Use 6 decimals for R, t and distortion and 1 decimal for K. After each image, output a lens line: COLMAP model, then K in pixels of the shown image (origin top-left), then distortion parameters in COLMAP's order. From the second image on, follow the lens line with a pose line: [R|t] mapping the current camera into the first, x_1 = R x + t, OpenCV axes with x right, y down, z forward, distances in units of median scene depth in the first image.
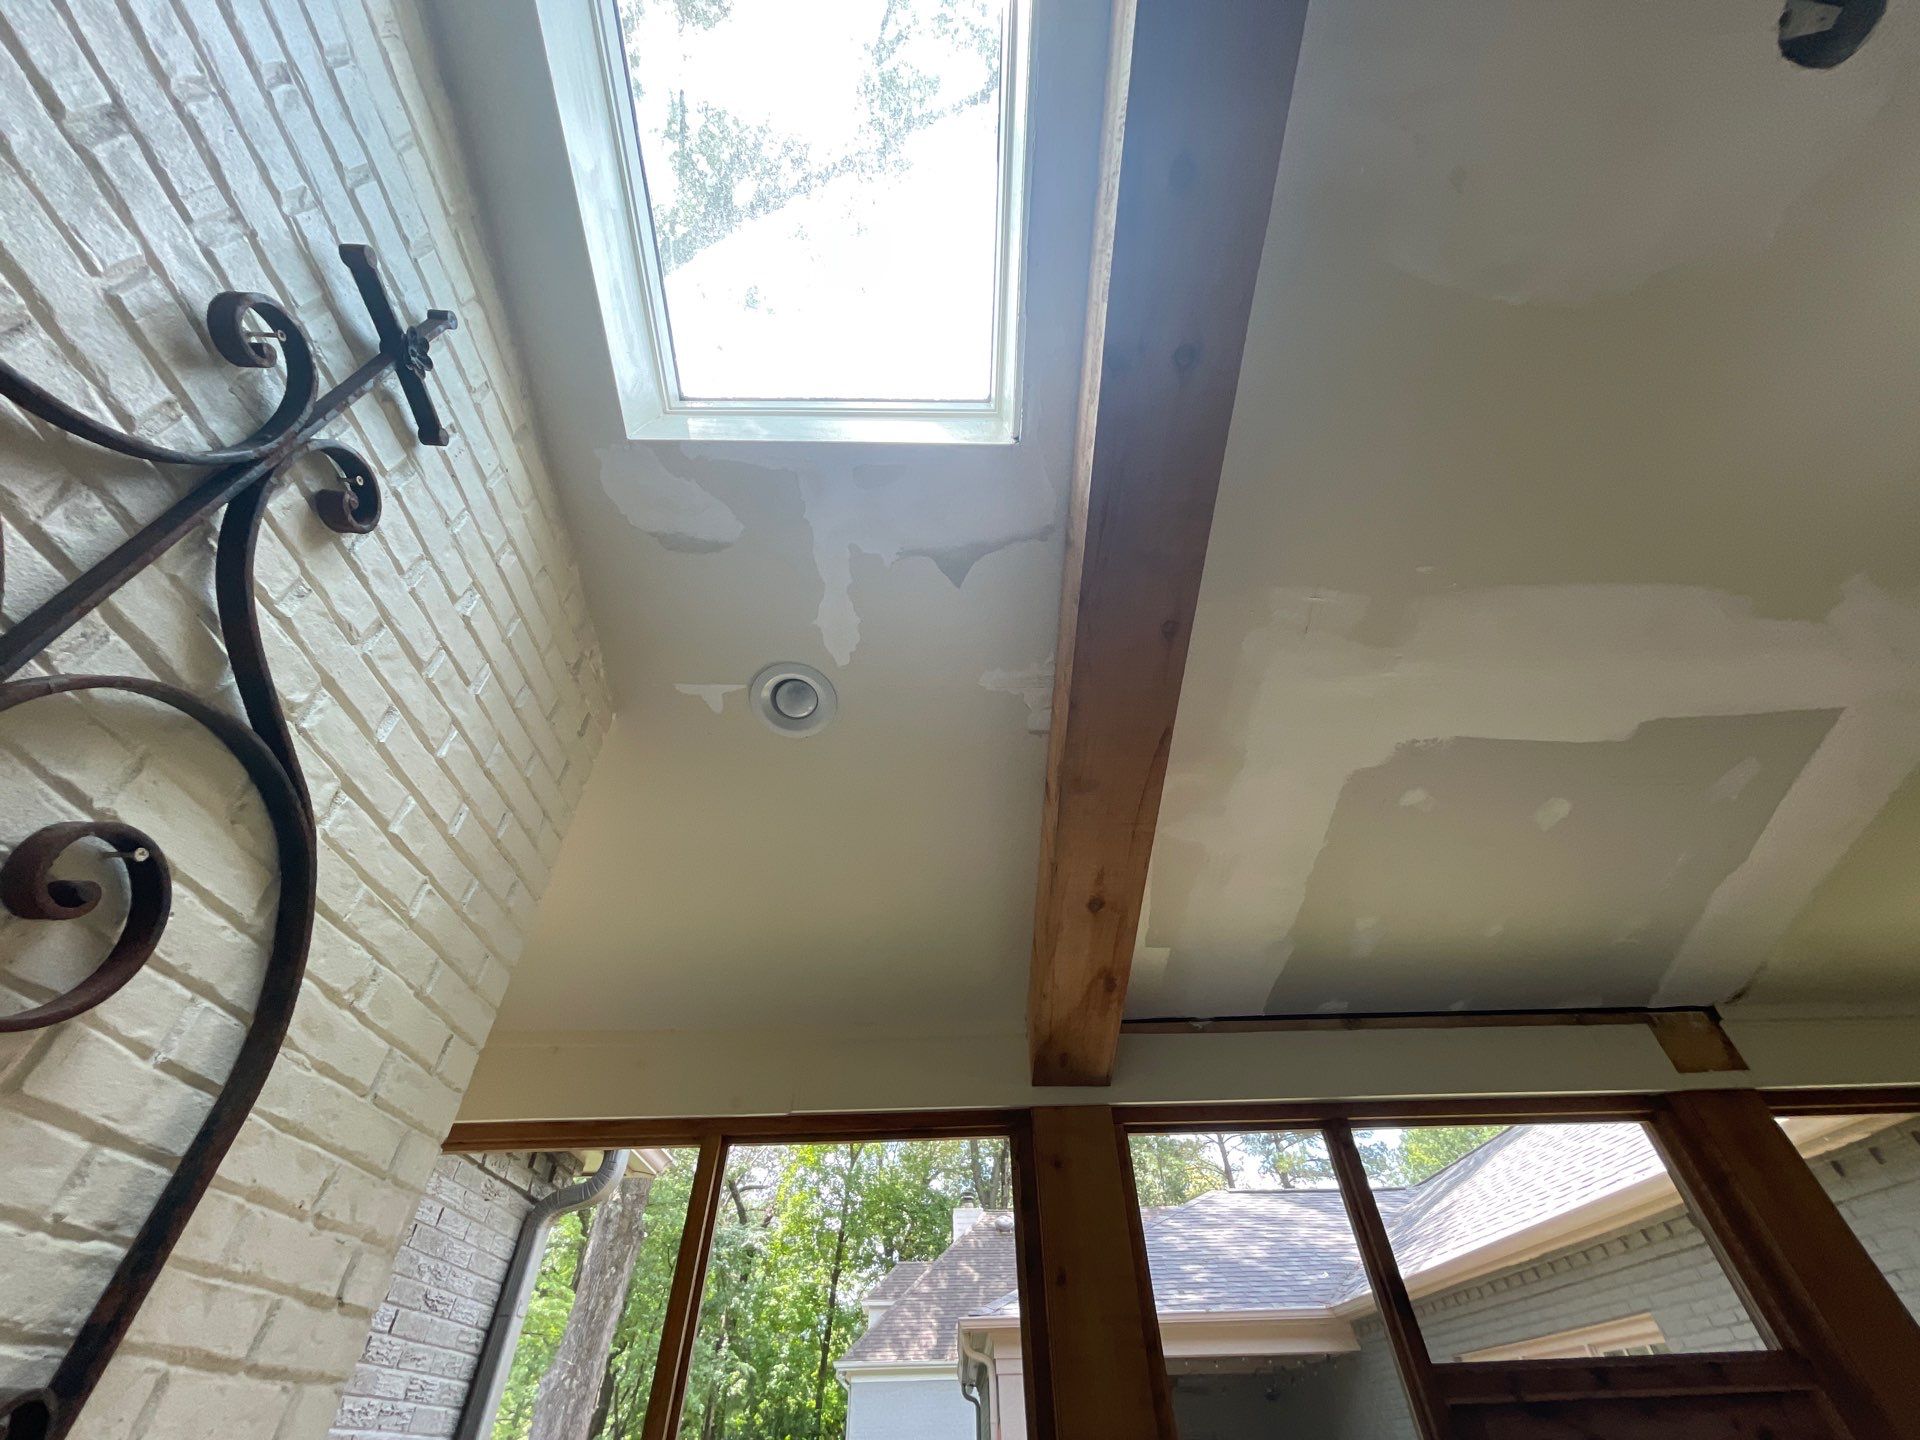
lens RADIAL K [[775.9, 0, 963.0], [0, 775.9, 724.3], [0, 0, 1]] dist [0.002773, -0.004037]
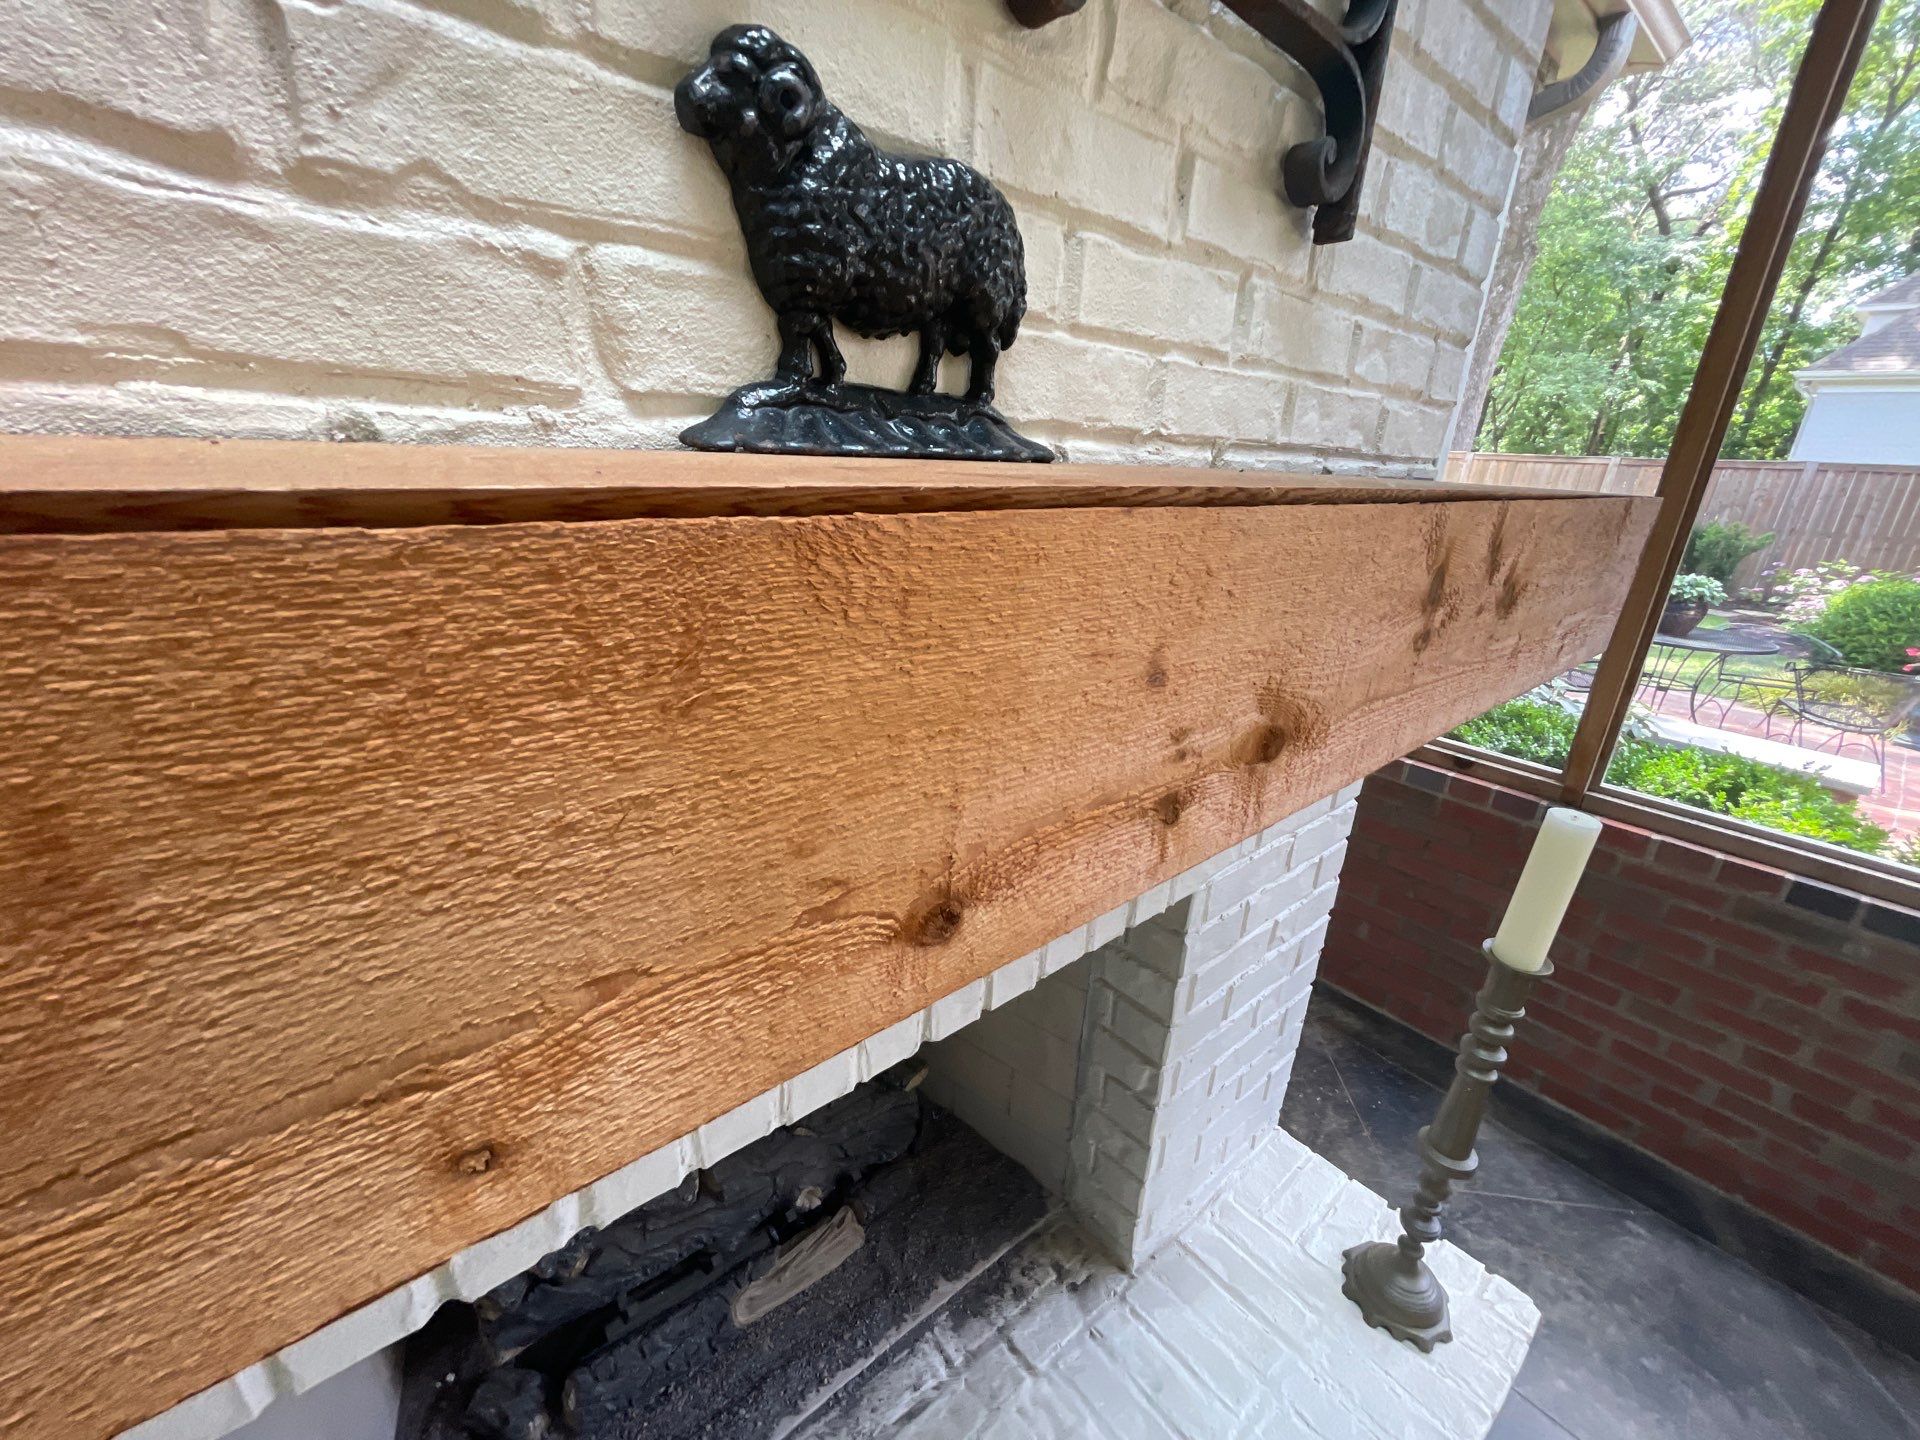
lens RADIAL K [[779.6, 0, 963.1], [0, 779.6, 728.8], [0, 0, 1]] dist [-0.000610, 0.000445]
pose [[0.634413, 0.314194, -0.706259, -0.143387], [0.486911, 0.547191, 0.680808, 0.139528], [0.600365, -0.775799, 0.194161, -0.070027]]
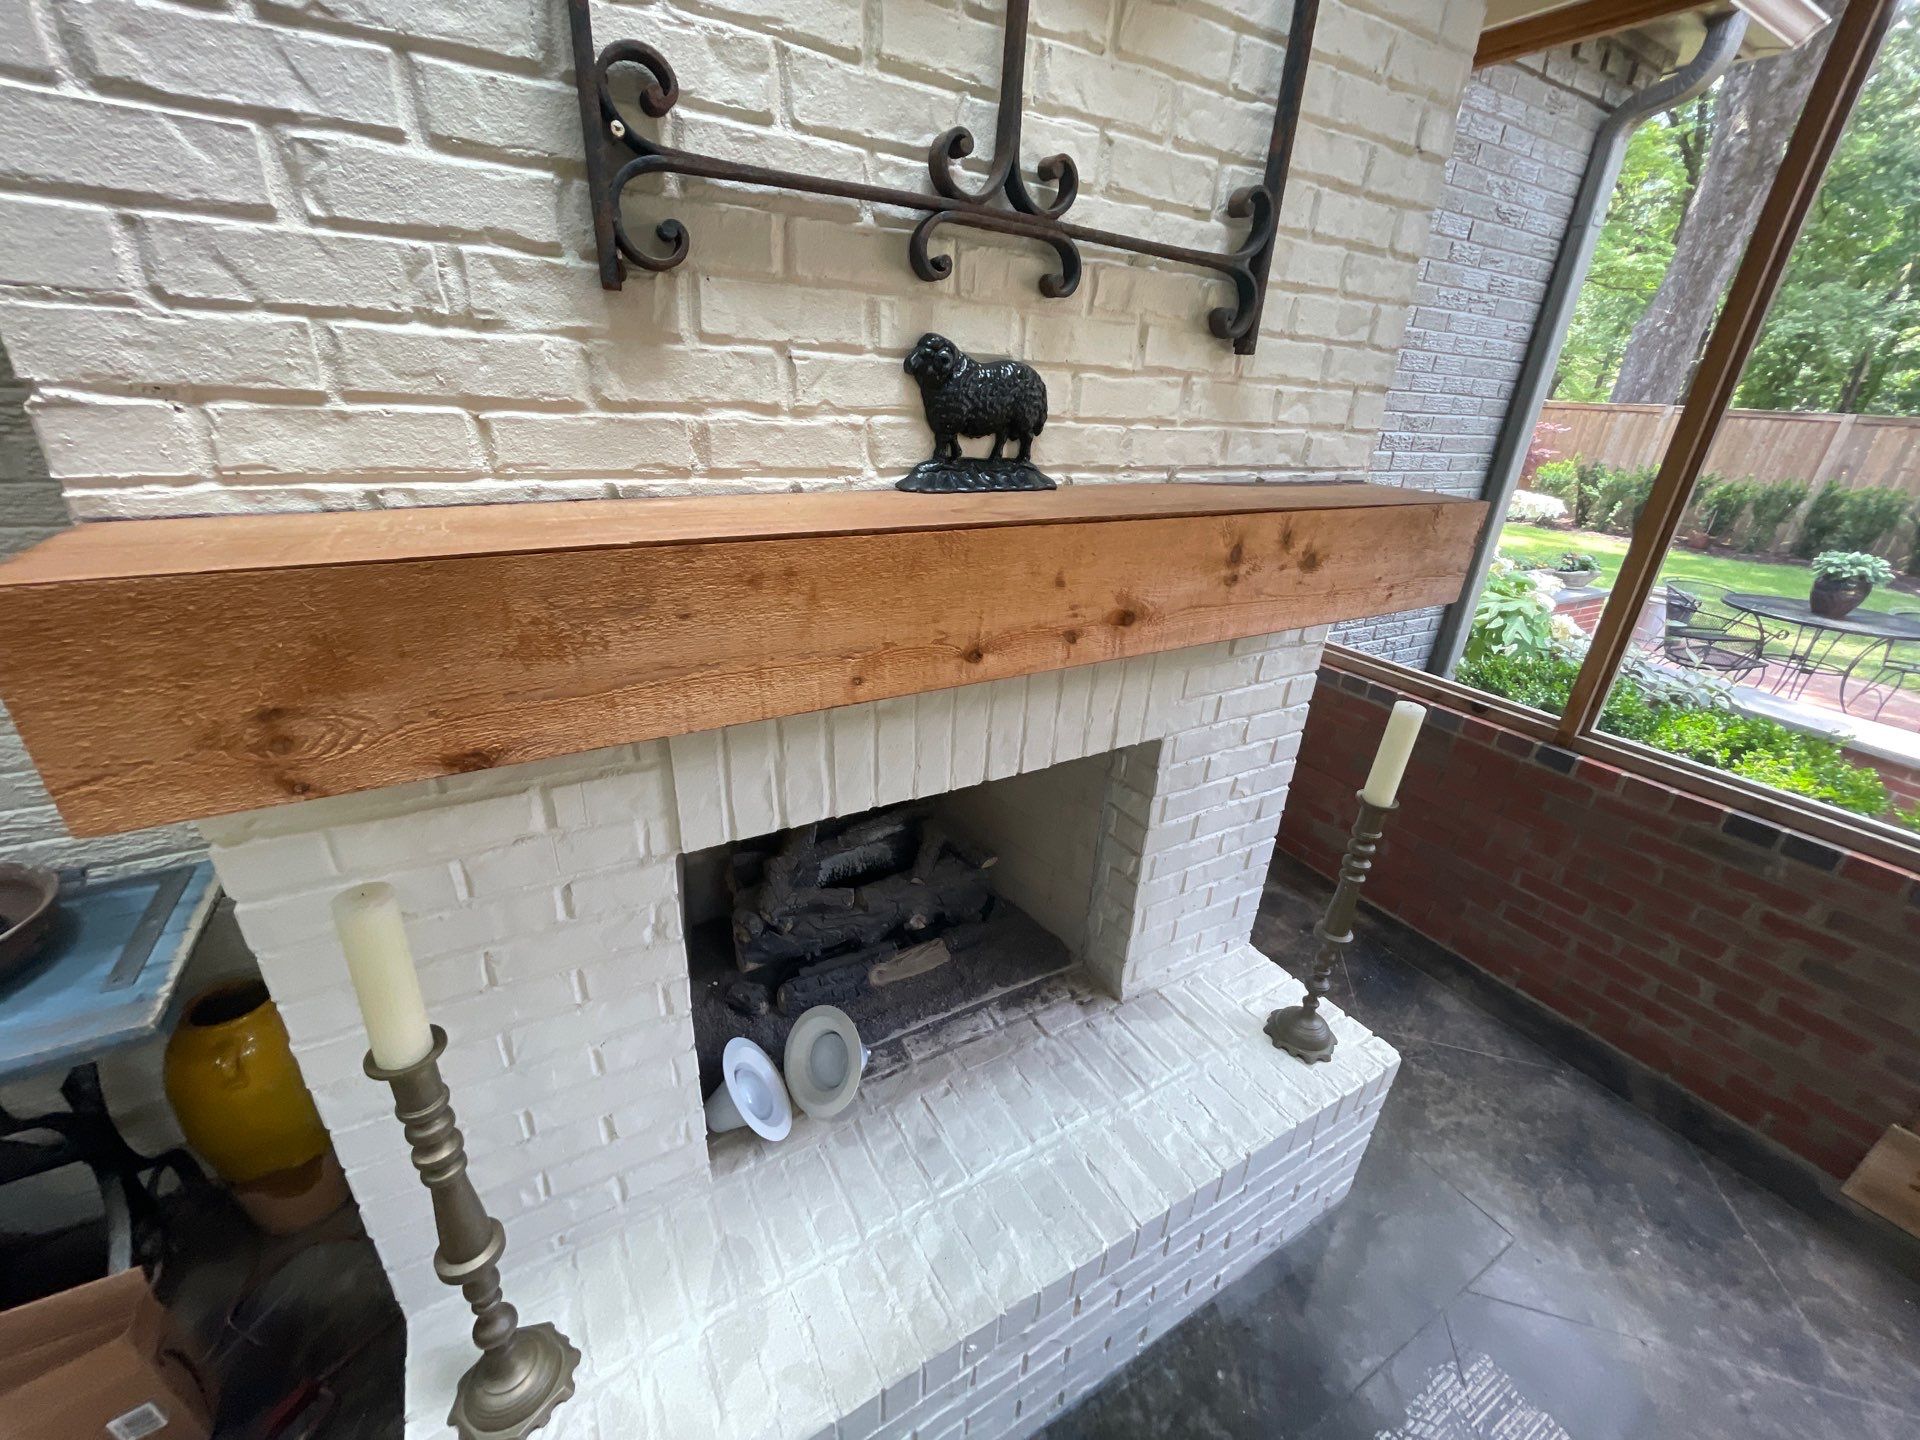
lens RADIAL K [[782.1, 0, 958.5], [0, 782.1, 726.2], [0, 0, 1]] dist [0.001929, -0.002438]
pose [[0.493690, 0.396101, -0.774192, 0.087285], [0.554089, 0.542876, 0.631087, 0.007064], [0.670265, -0.740533, 0.048537, -0.122415]]
